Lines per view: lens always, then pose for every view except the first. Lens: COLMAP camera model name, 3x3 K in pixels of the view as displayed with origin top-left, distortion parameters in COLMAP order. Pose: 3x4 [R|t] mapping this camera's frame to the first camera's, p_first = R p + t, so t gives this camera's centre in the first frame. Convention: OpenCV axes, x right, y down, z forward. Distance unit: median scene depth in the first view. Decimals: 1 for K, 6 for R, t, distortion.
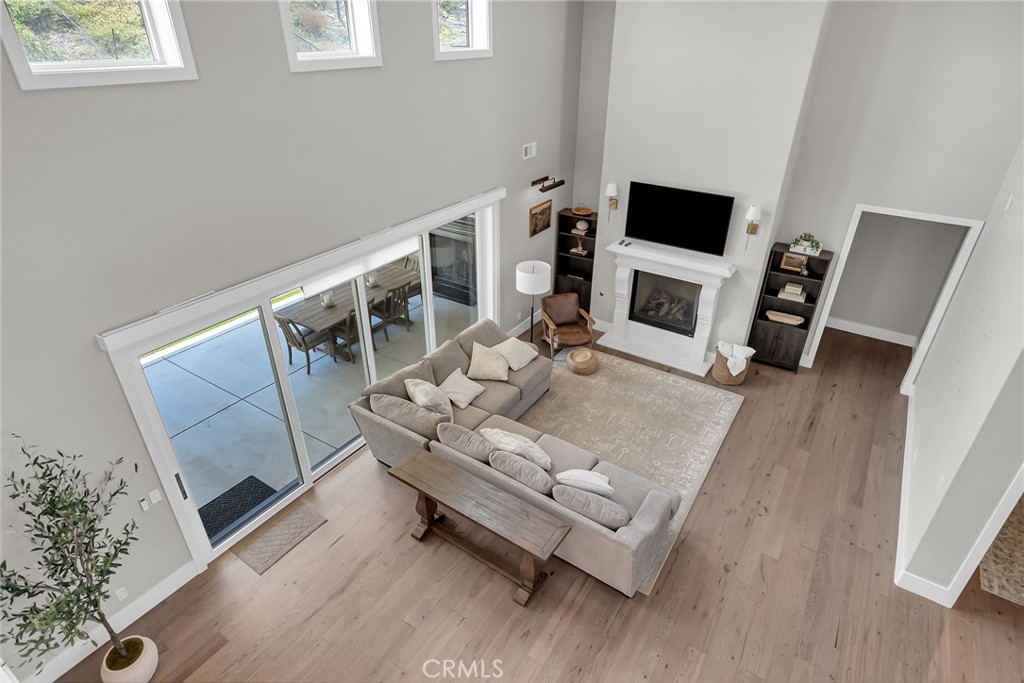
lens RADIAL K [[571.7, 0, 516.4], [0, 571.7, 334.4], [0, 0, 1]] dist [0.024891, -0.001996]
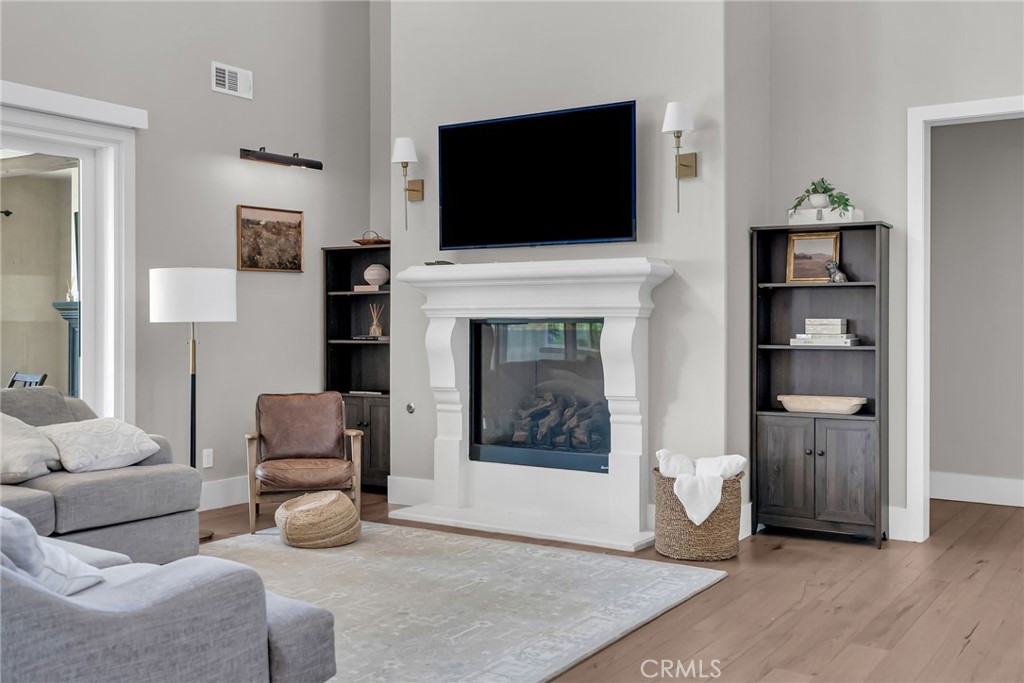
lens RADIAL K [[1016.4, 0, 503.6], [0, 1016.4, 332.4], [0, 0, 1]] dist [0.022183, 0.000000]
pose [[0.999817, -0.013327, -0.013743, 0.253660], [0.005114, 0.877713, -0.479159, 0.269319], [0.018448, 0.479000, 0.877621, 0.342953]]
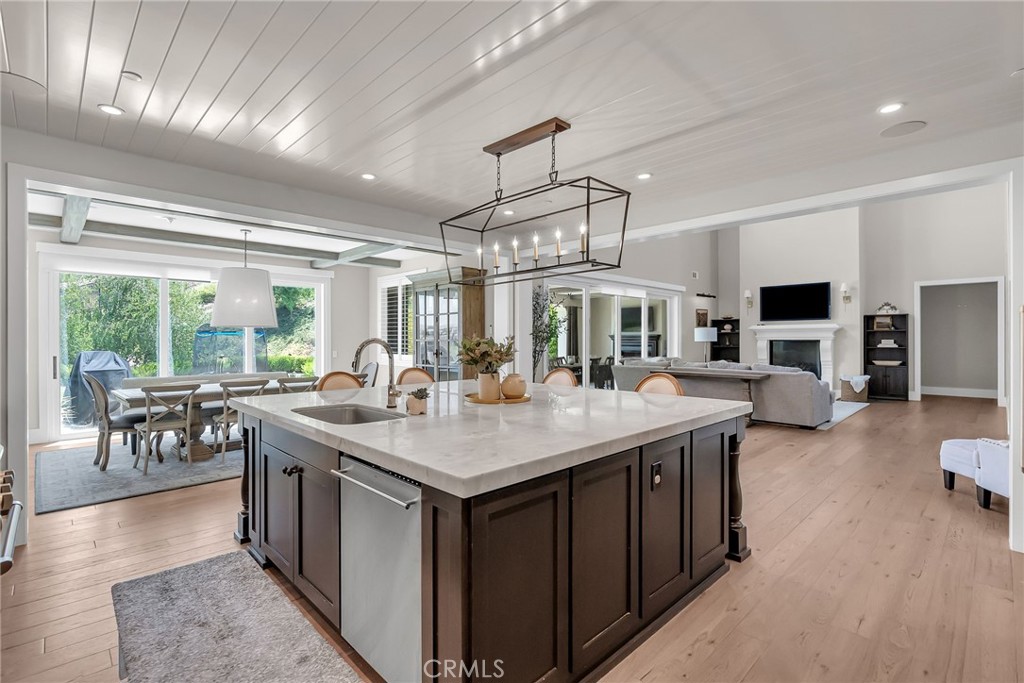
lens RADIAL K [[471.6, 0, 515.4], [0, 471.6, 338.6], [0, 0, 1]] dist [-0.000745, 0.005132]
pose [[0.977575, -0.018218, -0.209797, -0.212757], [-0.086508, 0.873567, -0.478954, 0.582542], [0.191998, 0.486363, 0.852401, -0.252110]]
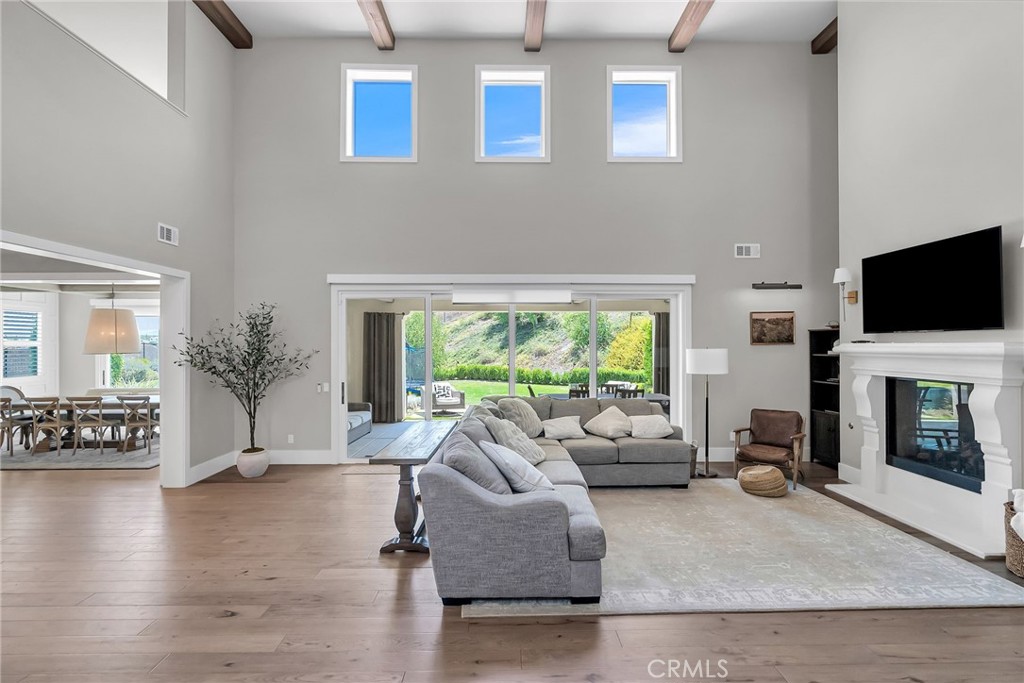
lens RADIAL K [[471.6, 0, 514.4], [0, 471.6, 343.1], [0, 0, 1]] dist [-0.000745, 0.005132]
pose [[0.554795, -0.019497, -0.831759, 0.453985], [-0.394618, 0.873951, -0.283702, 0.193452], [0.732448, 0.485623, 0.477170, 0.393327]]
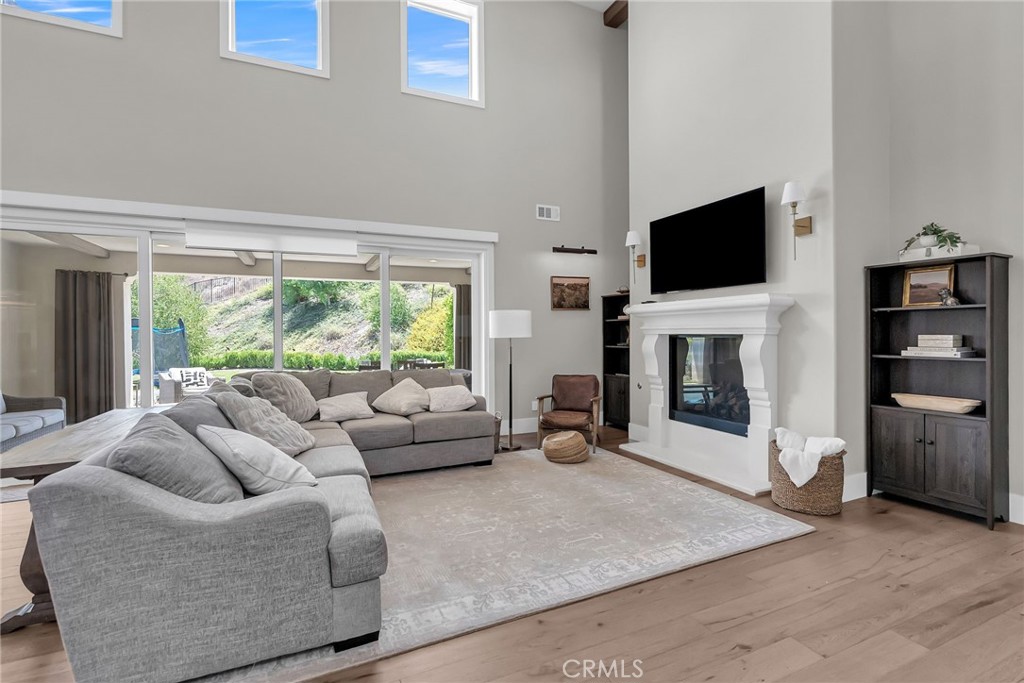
lens RADIAL K [[471.6, 0, 515.4], [0, 471.6, 336.6], [0, 0, 1]] dist [-0.000745, 0.005132]
pose [[0.842702, -0.014194, -0.538193, 0.380709], [-0.246929, 0.878117, -0.409801, 0.182435], [0.478413, 0.478236, 0.736486, 0.487731]]
